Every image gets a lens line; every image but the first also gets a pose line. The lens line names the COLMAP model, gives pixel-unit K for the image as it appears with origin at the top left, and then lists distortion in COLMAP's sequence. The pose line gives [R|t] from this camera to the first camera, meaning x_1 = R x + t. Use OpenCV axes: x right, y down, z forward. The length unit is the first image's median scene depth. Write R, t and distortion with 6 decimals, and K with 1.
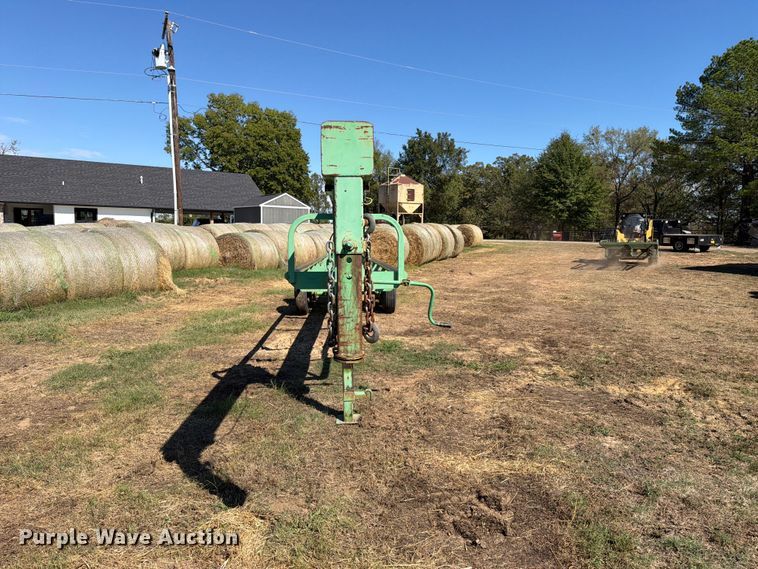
lens RADIAL K [[535.7, 0, 384.4], [0, 535.7, 281.6], [0, 0, 1]] dist [0.075225, -0.141156]
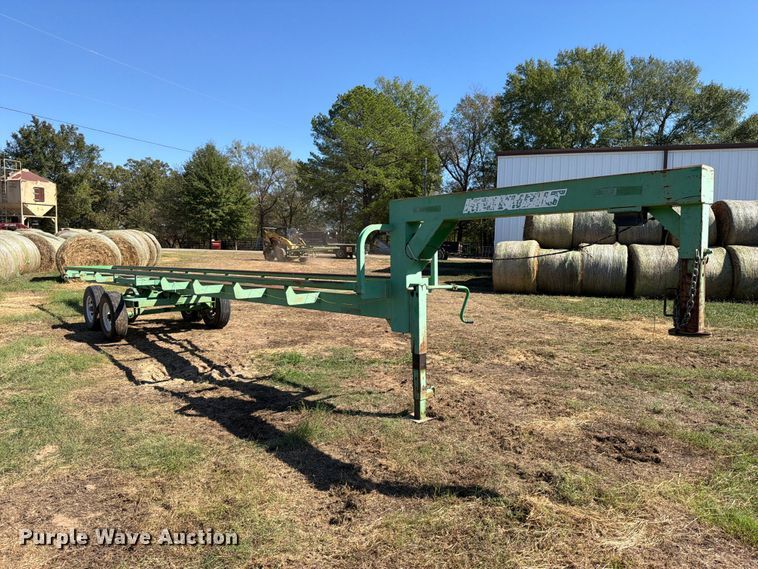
lens RADIAL K [[534.1, 0, 388.0], [0, 534.1, 285.5], [0, 0, 1]] dist [0.003190, -0.010582]
pose [[0.765374, -0.046694, 0.641889, -0.126453], [0.051685, 0.998603, 0.011014, -0.003144], [-0.641507, 0.024746, 0.766718, 0.036513]]
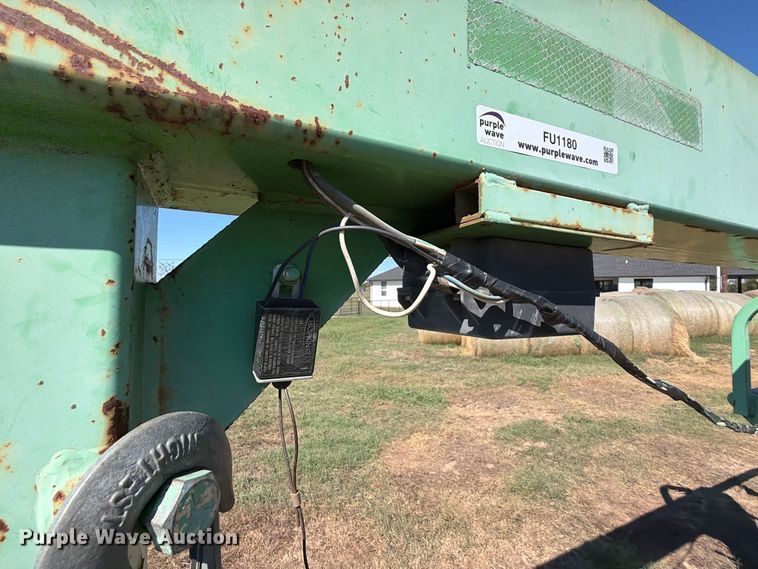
lens RADIAL K [[351.6, 0, 380.1], [0, 351.6, 285.3], [0, 0, 1]] dist [0.000439, 0.000049]
pose [[0.376200, -0.032618, -0.925964, 0.003260], [-0.077399, 0.994781, -0.066488, -0.012494], [0.923300, 0.096681, 0.371712, 0.085580]]
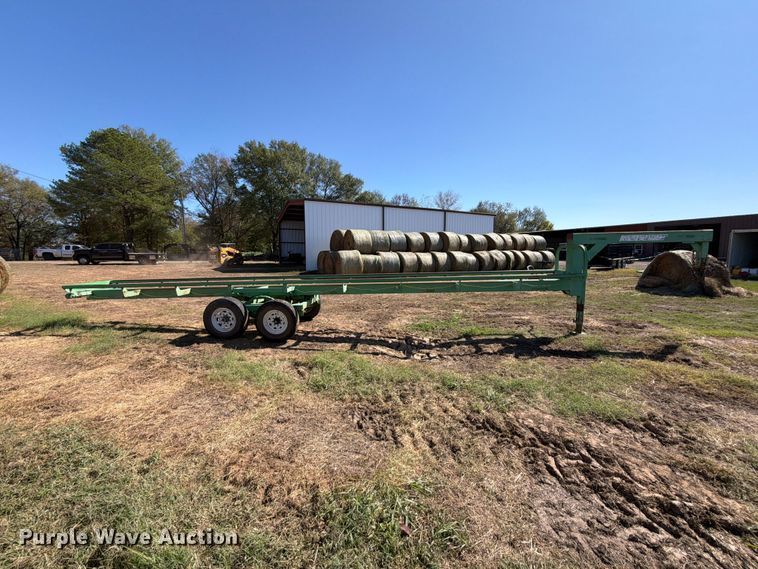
lens RADIAL K [[298.2, 0, 381.4], [0, 298.2, 282.2], [0, 0, 1]] dist [-0.003206, -0.000584]
pose [[0.101693, -0.106546, 0.989094, -0.218986], [0.093841, 0.990842, 0.097087, -0.024451], [-0.990380, 0.082944, 0.110760, 0.243863]]
